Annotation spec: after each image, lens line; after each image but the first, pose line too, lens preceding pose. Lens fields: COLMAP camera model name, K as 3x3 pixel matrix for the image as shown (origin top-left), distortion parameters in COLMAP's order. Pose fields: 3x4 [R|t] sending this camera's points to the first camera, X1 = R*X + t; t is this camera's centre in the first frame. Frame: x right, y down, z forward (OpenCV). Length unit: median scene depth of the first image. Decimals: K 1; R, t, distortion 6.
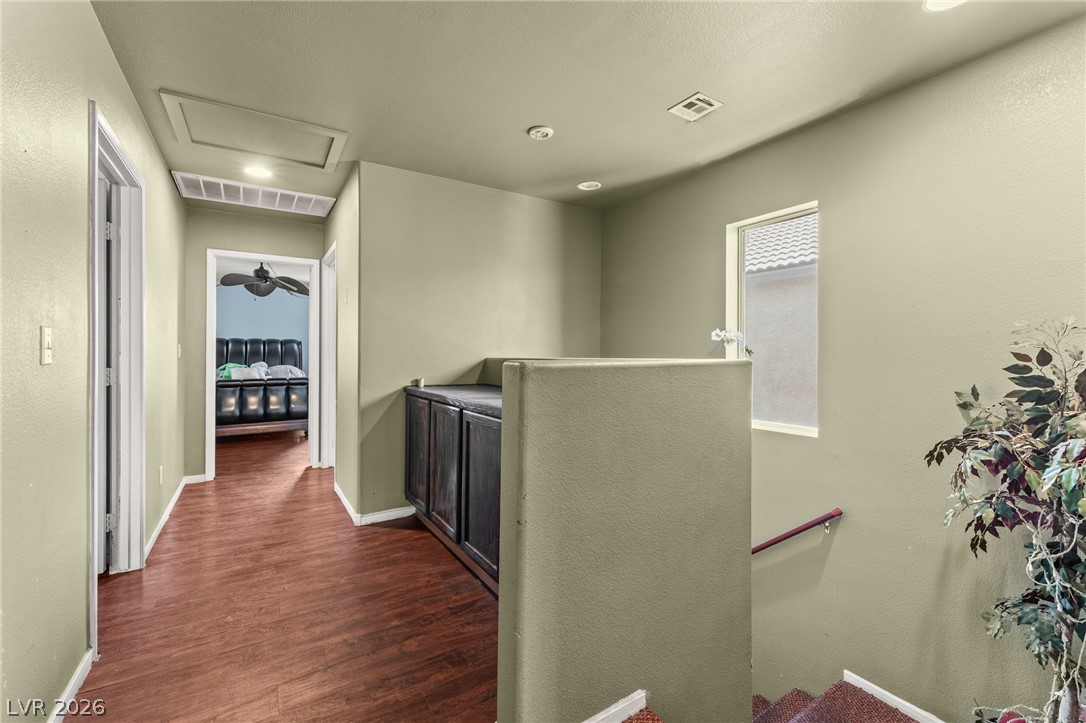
lens RADIAL K [[449.7, 0, 534.3], [0, 449.7, 354.1], [0, 0, 1]] dist [-0.000276, 0.000180]
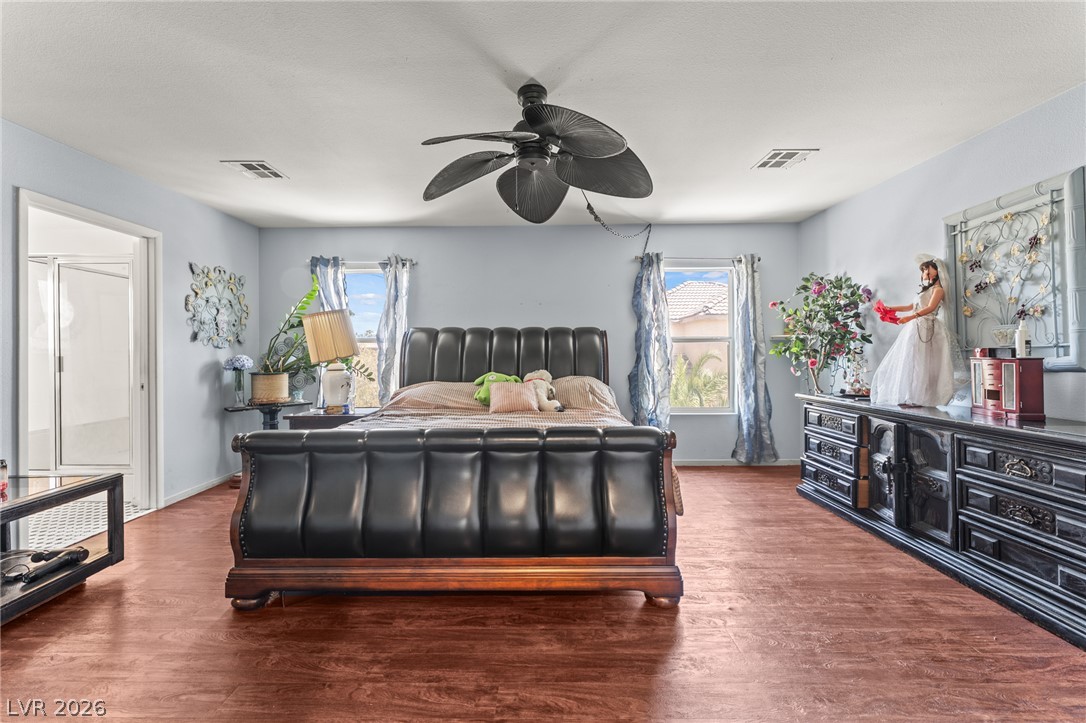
lens RADIAL K [[449.7, 0, 542.8], [0, 449.7, 356.0], [0, 0, 1]] dist [-0.000276, 0.000180]
pose [[0.845786, 0.003488, -0.533510, -0.324055], [0.004867, 0.999887, 0.014252, -0.007244], [0.533499, -0.014651, 0.845673, 0.554410]]
